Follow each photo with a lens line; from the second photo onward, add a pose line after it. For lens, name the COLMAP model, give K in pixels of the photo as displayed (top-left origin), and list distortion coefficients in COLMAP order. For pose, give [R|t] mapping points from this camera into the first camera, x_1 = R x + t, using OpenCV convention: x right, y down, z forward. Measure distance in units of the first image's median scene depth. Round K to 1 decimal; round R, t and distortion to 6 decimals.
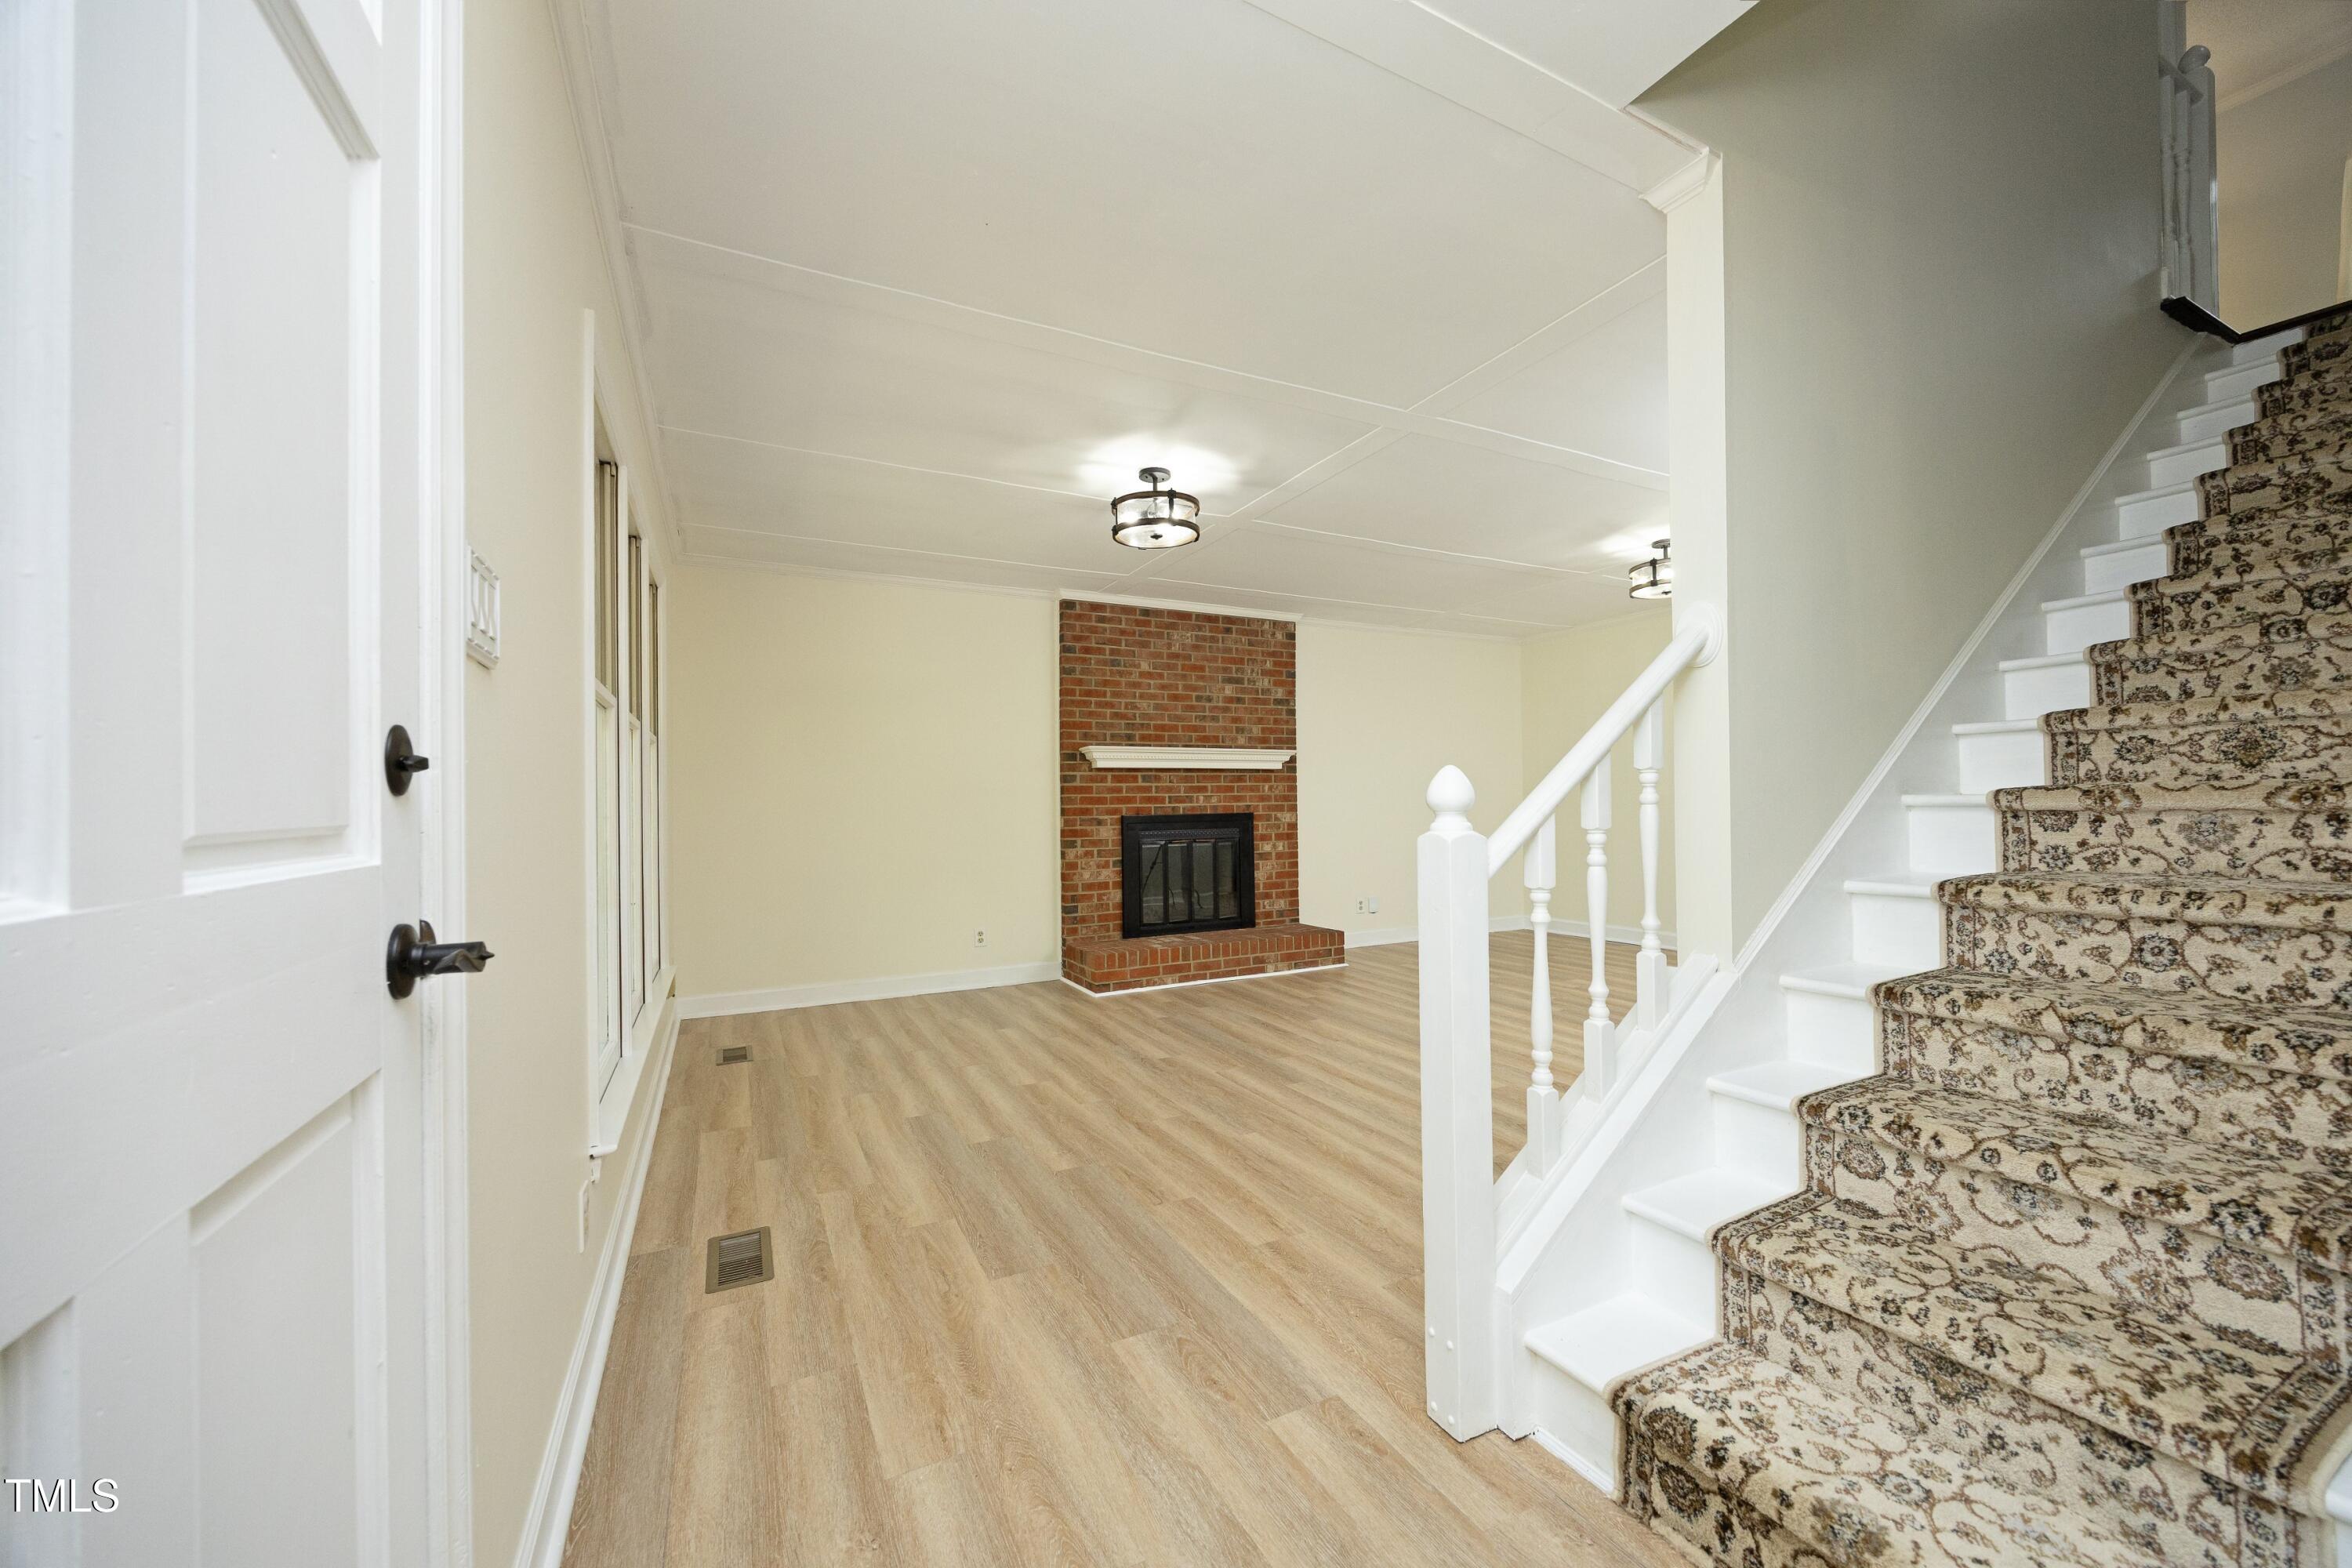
lens RADIAL K [[909.2, 0, 1169.9], [0, 909.2, 789.2], [0, 0, 1]] dist [-0.000407, -0.000099]
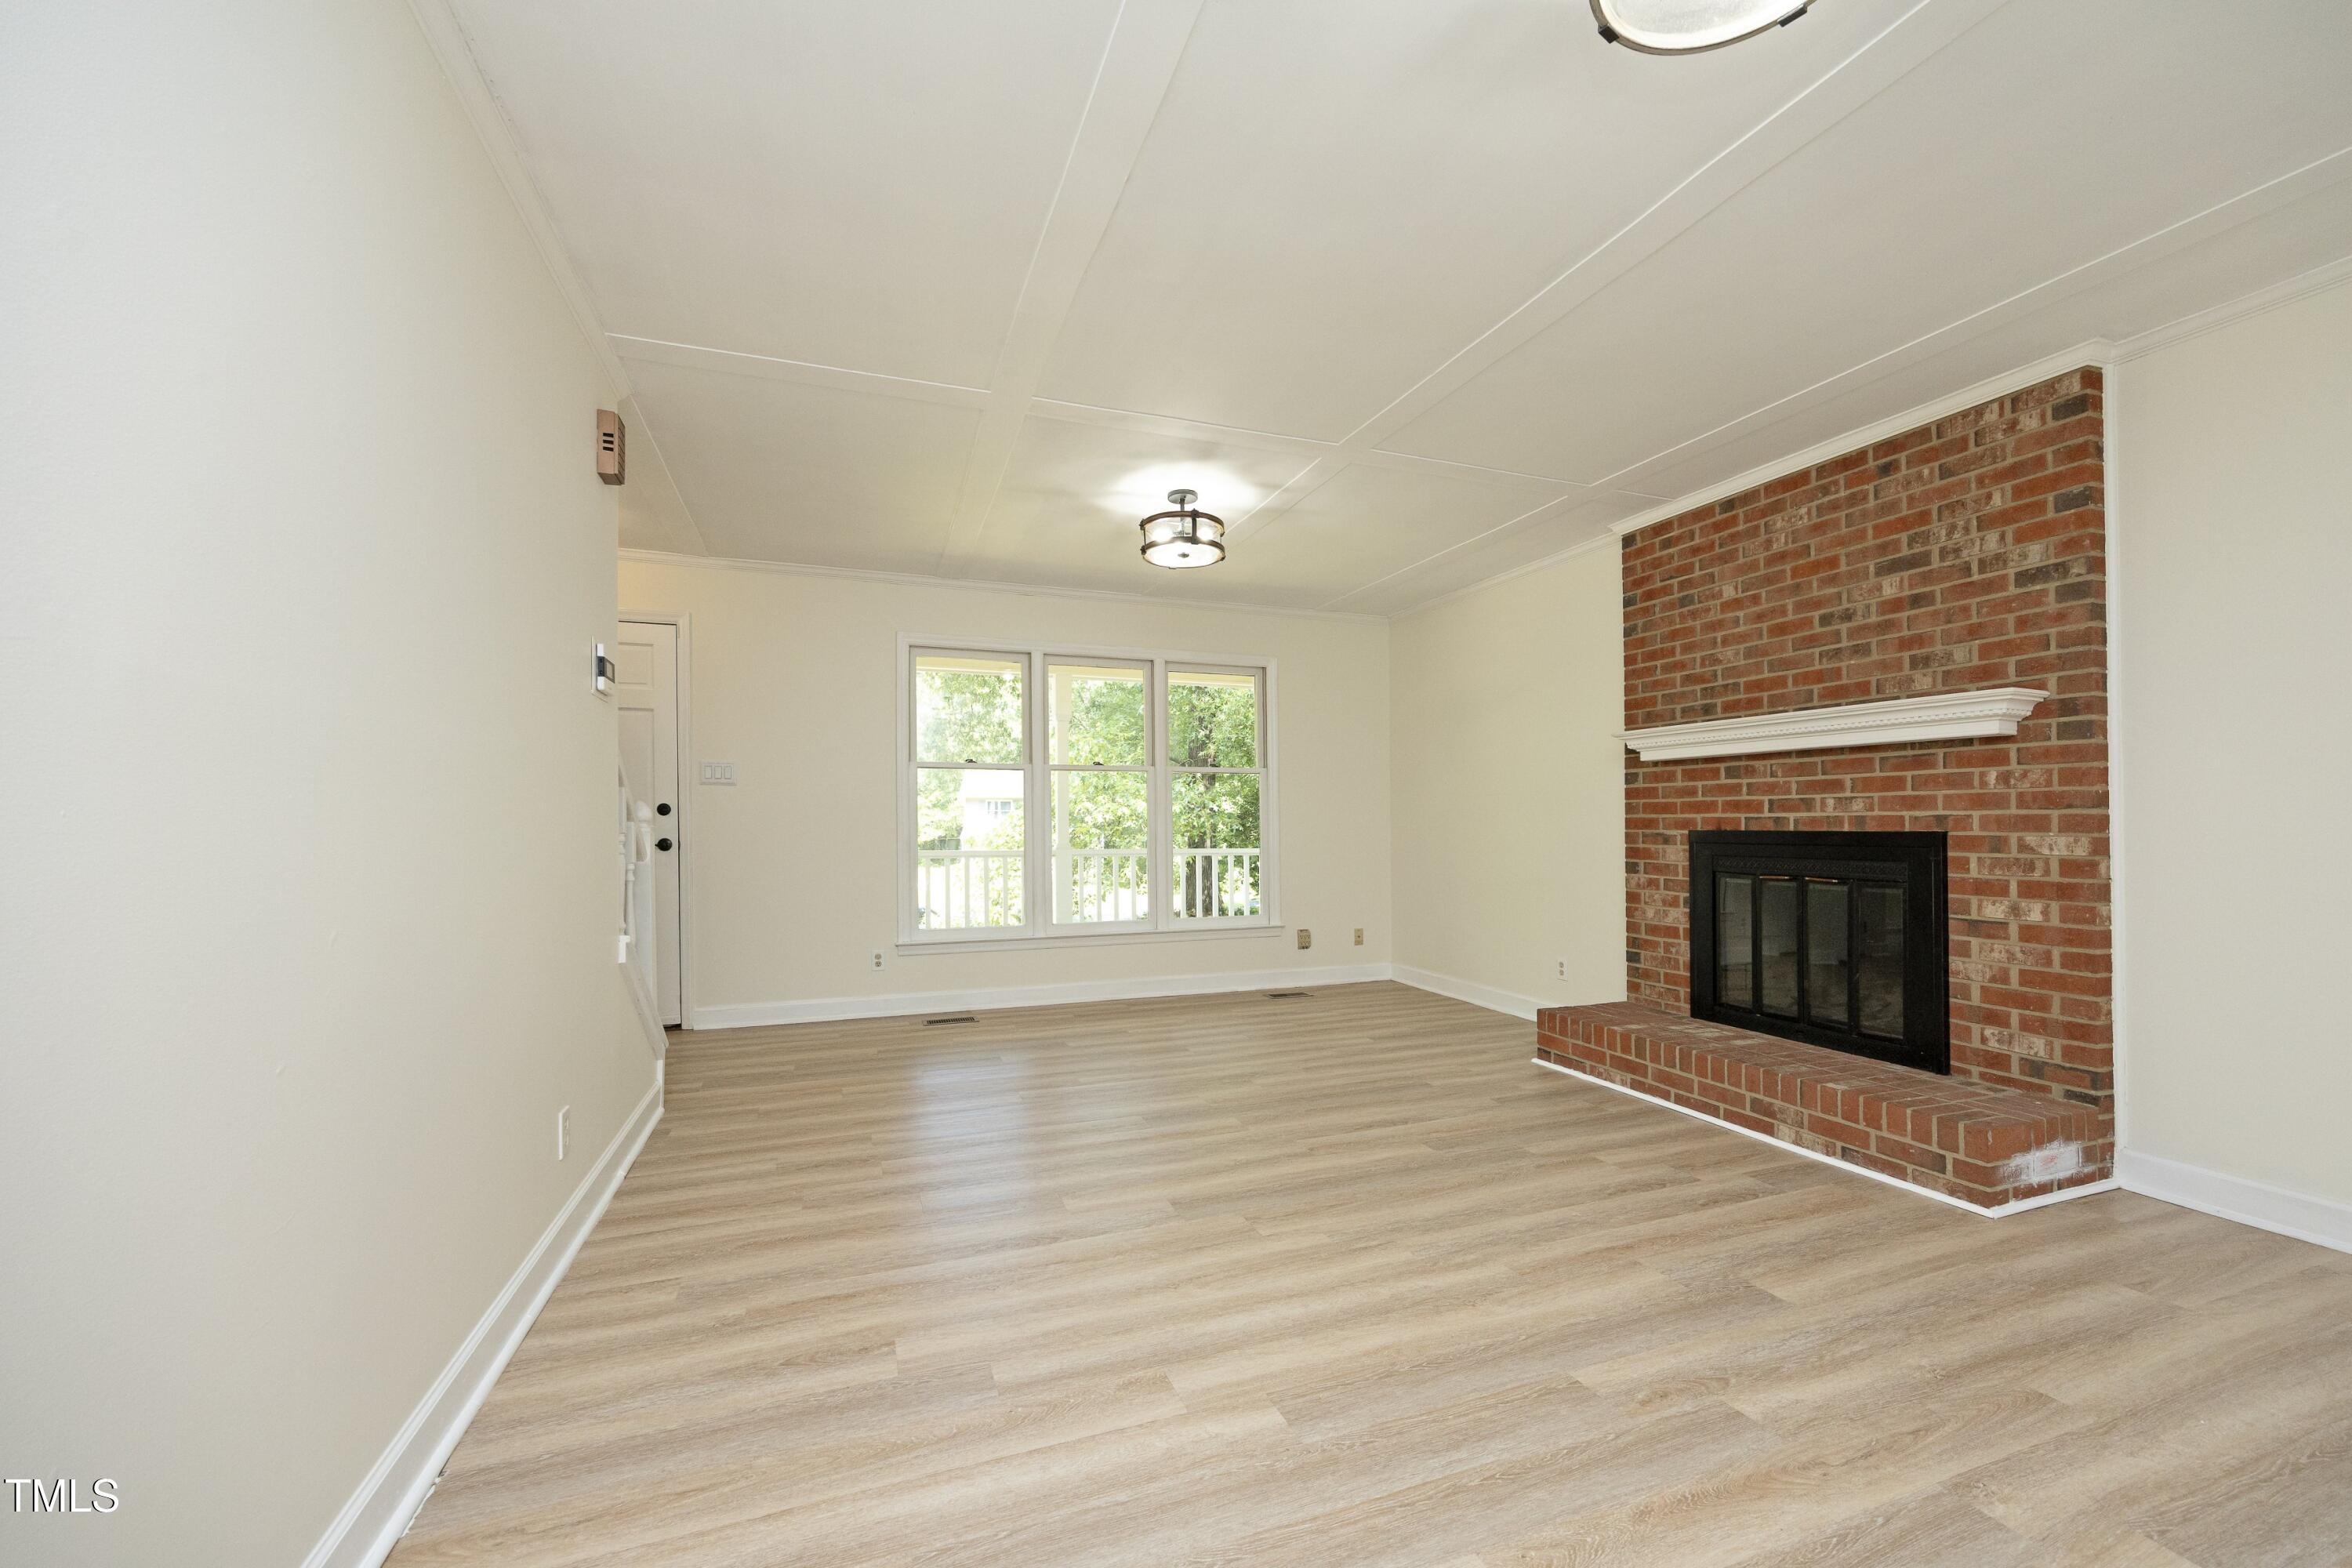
lens RADIAL K [[909.2, 0, 1170.5], [0, 909.2, 809.0], [0, 0, 1]] dist [-0.000407, -0.000099]
pose [[-0.111346, -0.000768, -0.993781, 0.625672], [0.018927, 0.999817, -0.002893, 0.008033], [0.993601, -0.019131, -0.111311, 0.676790]]
